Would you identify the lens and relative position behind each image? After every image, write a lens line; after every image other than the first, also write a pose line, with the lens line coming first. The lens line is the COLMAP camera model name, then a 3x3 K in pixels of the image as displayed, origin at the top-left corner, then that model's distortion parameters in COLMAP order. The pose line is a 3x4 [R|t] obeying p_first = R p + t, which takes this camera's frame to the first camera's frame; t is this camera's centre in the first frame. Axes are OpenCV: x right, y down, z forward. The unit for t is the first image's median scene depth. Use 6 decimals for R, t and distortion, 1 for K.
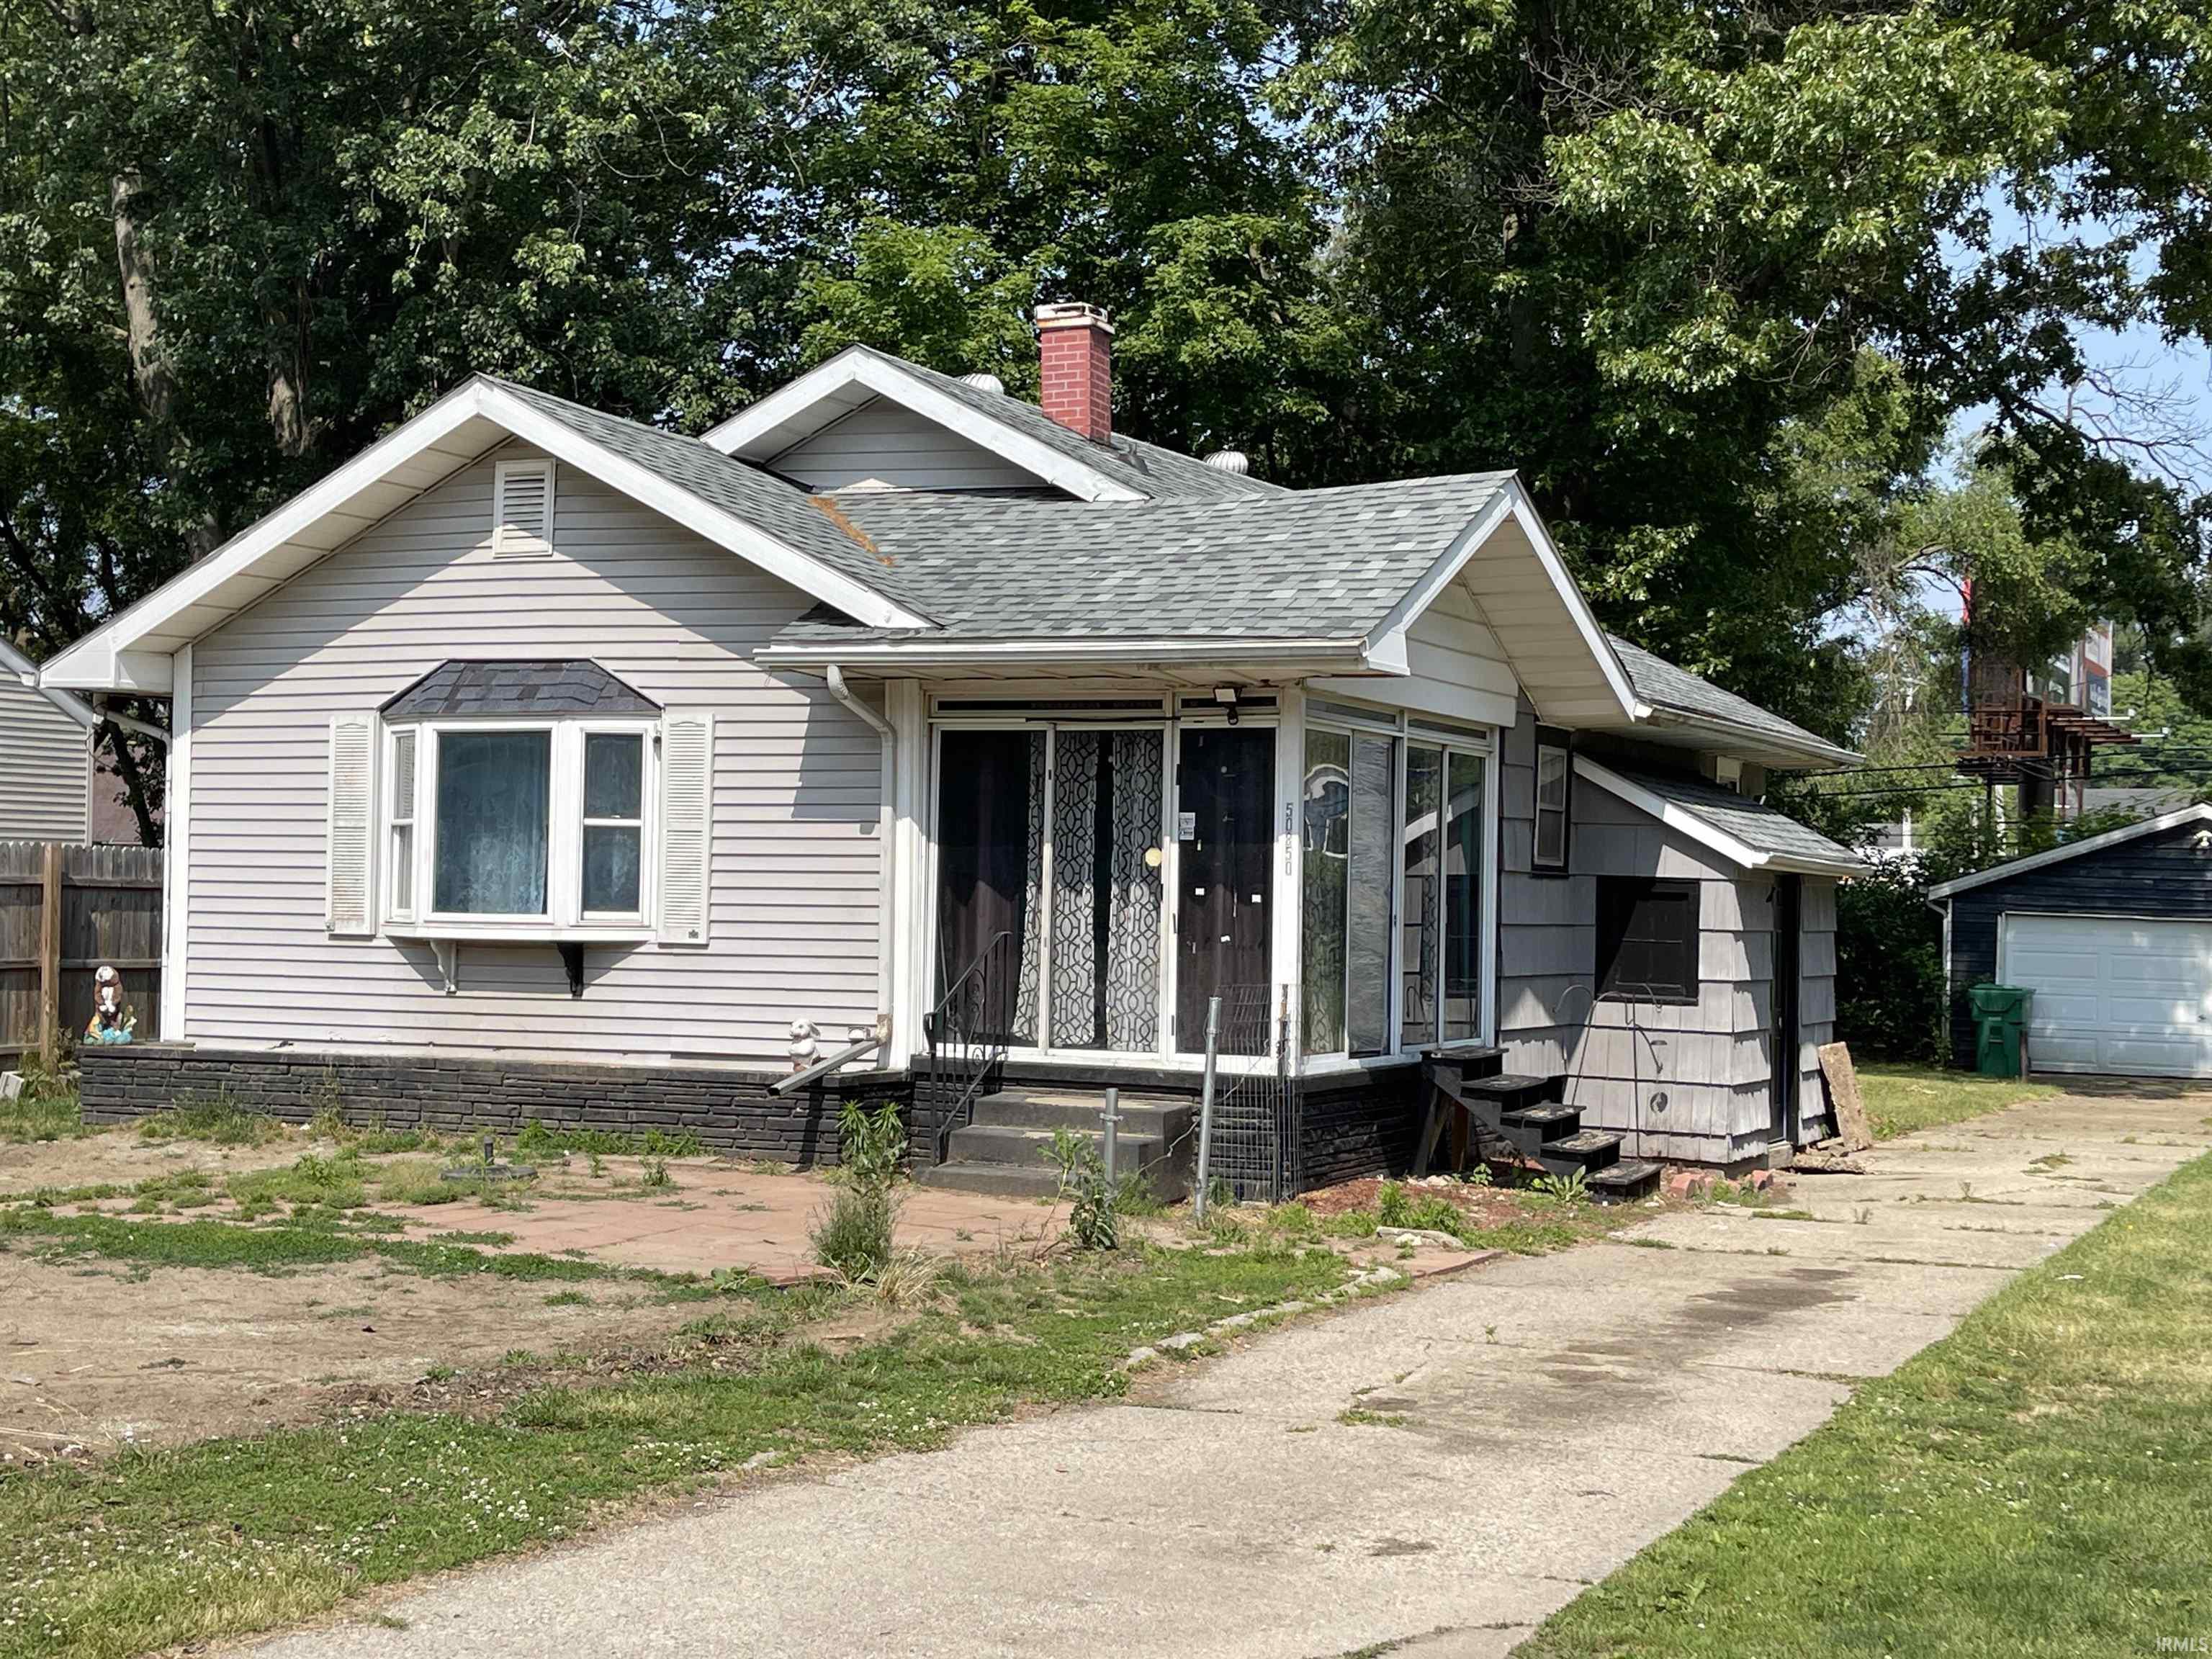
lens RADIAL K [[3130.2, 0, 1106.0], [0, 3130.2, 829.5], [0, 0, 1]] dist [0.179590, -0.989846]
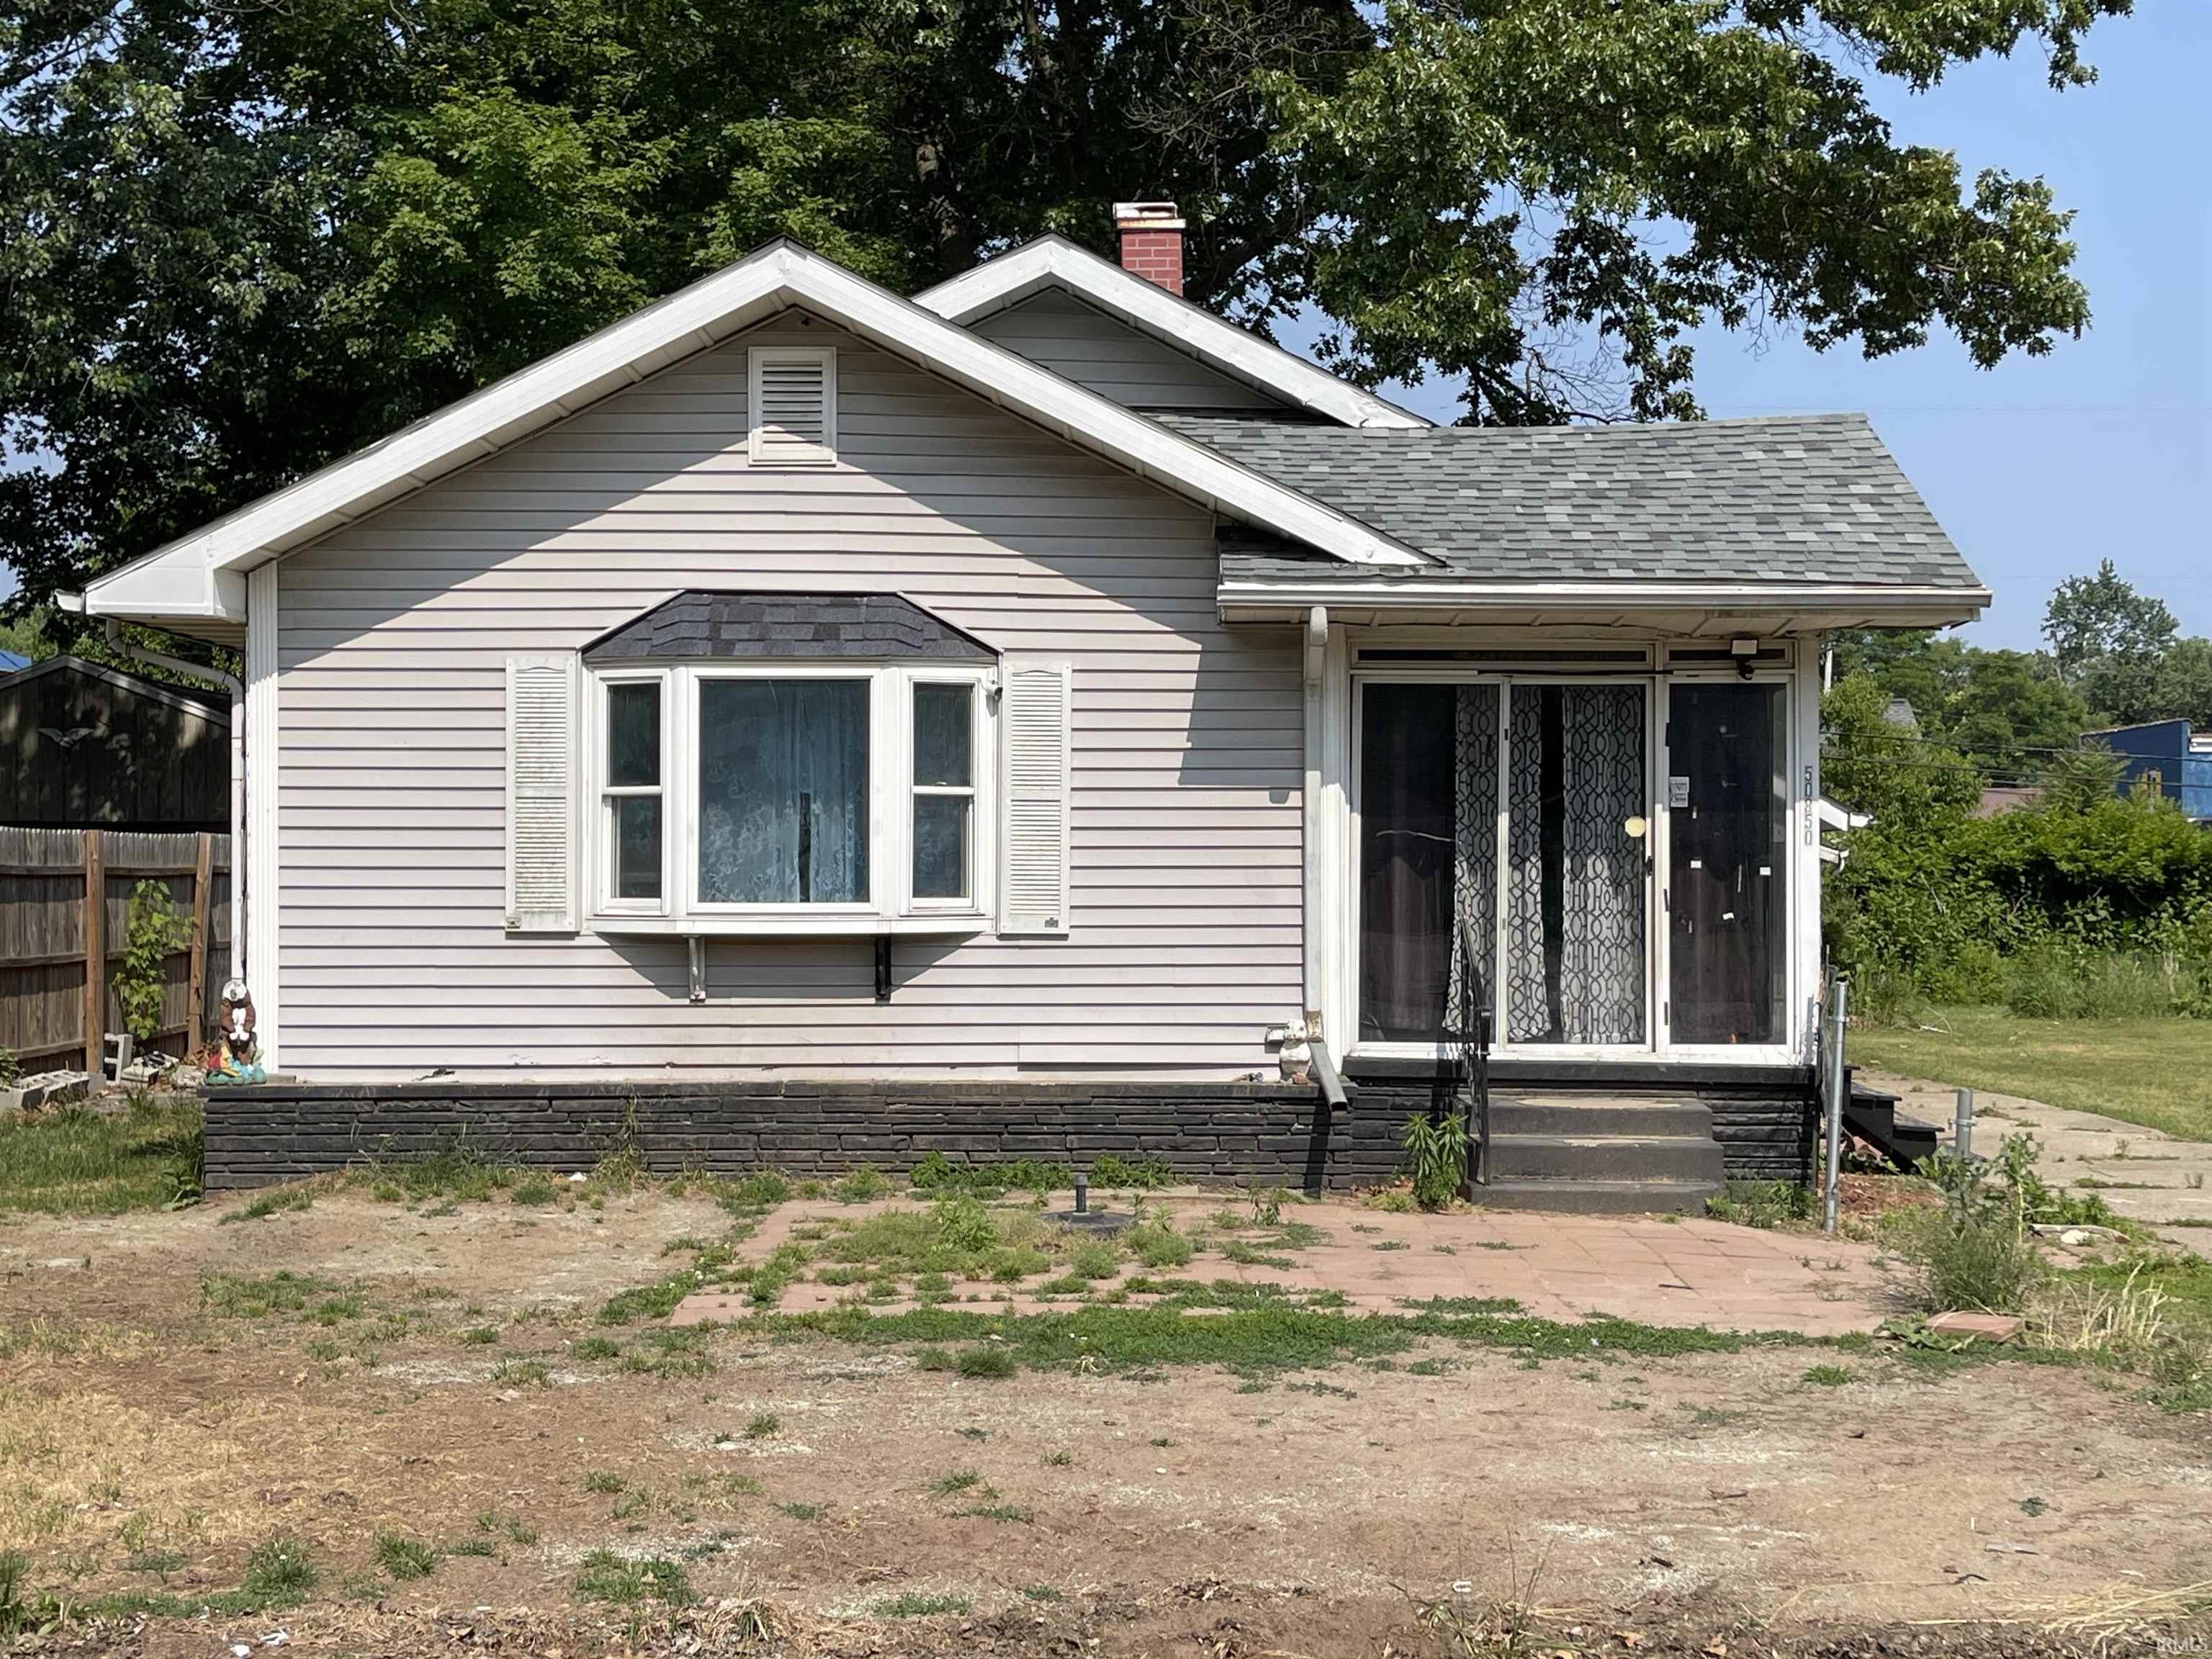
lens RADIAL K [[3130.2, 0, 1106.0], [0, 3130.2, 829.5], [0, 0, 1]] dist [0.179590, -0.989846]
pose [[0.907602, -0.009519, 0.419723, -0.463605], [0.003781, 0.999888, 0.014501, -0.003734], [-0.419814, -0.011574, 0.907536, 0.228052]]
